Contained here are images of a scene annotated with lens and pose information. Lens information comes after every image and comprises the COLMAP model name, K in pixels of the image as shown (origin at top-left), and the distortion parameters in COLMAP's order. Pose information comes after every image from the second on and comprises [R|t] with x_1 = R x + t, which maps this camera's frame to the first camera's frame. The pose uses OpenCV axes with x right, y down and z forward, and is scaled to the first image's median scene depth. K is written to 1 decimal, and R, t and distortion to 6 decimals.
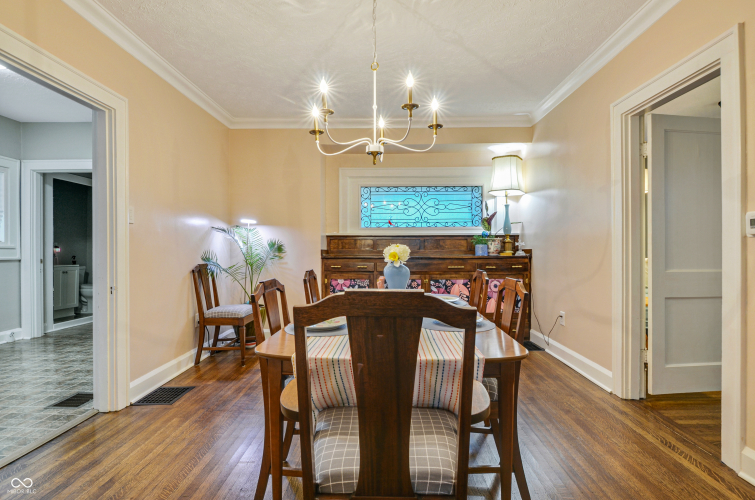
lens RADIAL K [[376.0, 0, 372.4], [0, 376.0, 252.7], [0, 0, 1]] dist [-0.000364, -0.003693]
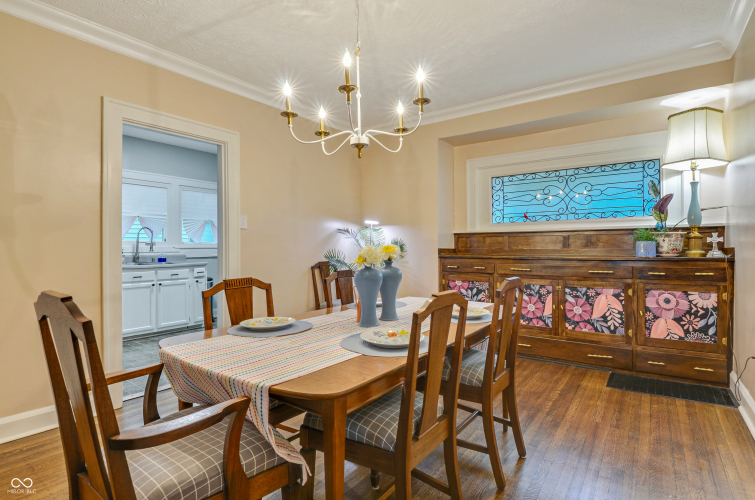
lens RADIAL K [[376.0, 0, 374.2], [0, 376.0, 246.6], [0, 0, 1]] dist [-0.000364, -0.003693]
pose [[0.827703, -0.003877, -0.561152, 0.262970], [0.000373, 0.999980, -0.006359, -0.007429], [0.561166, 0.005054, 0.827688, 0.119171]]
